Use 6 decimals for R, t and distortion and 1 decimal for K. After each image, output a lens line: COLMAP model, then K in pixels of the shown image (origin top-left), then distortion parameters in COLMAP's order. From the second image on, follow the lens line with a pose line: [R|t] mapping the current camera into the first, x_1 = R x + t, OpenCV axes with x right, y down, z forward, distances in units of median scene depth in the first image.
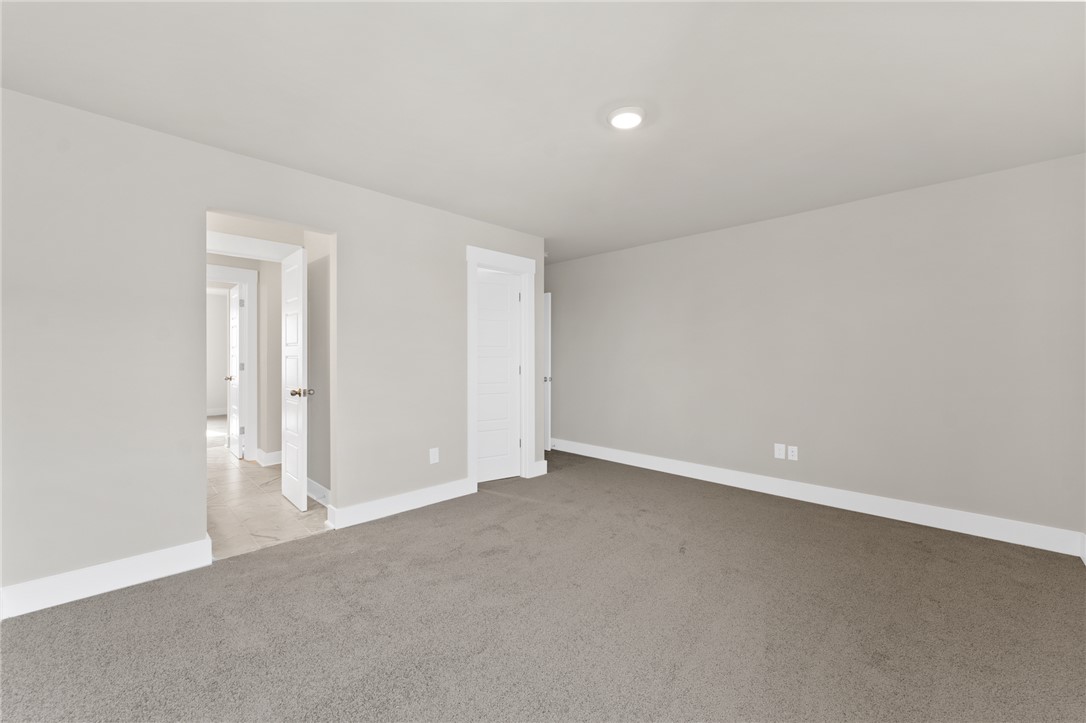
lens RADIAL K [[436.3, 0, 543.0], [0, 436.3, 361.5], [0, 0, 1]] dist [0.001994, 0.000190]
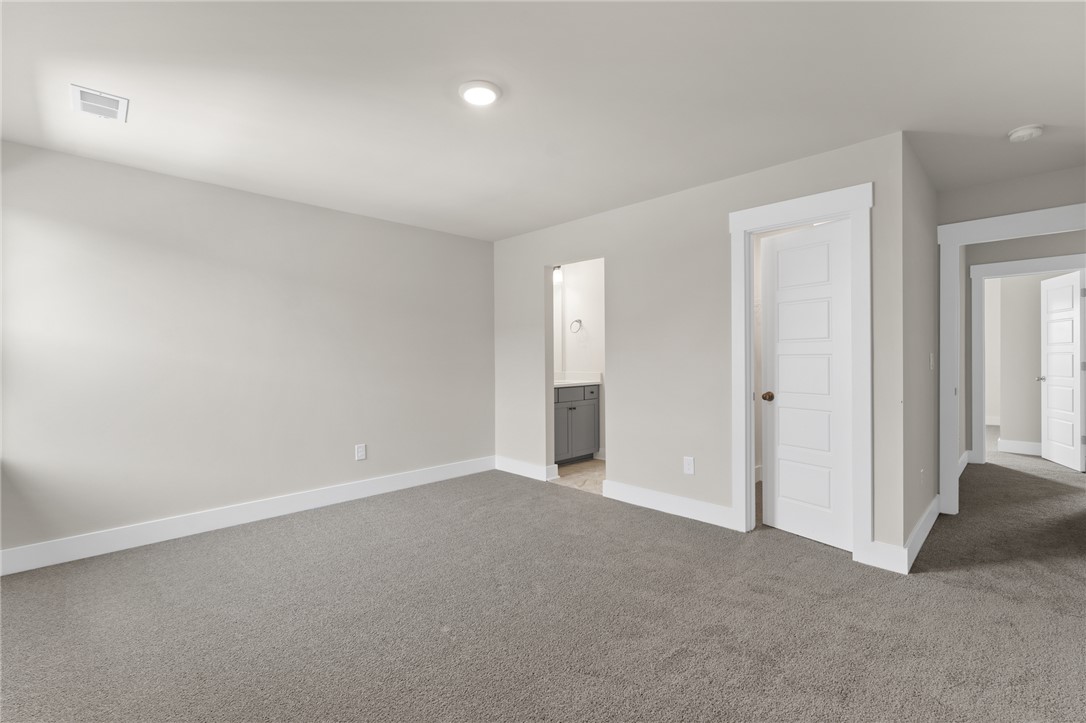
lens RADIAL K [[473.7, 0, 543.0], [0, 473.7, 361.5], [0, 0, 1]] dist [-0.001619, -0.000135]
pose [[-0.004589, 0.007569, -0.999961, 0.689643], [-0.000841, 0.999971, 0.007573, -0.005081], [0.999989, 0.000876, -0.004582, 0.666811]]
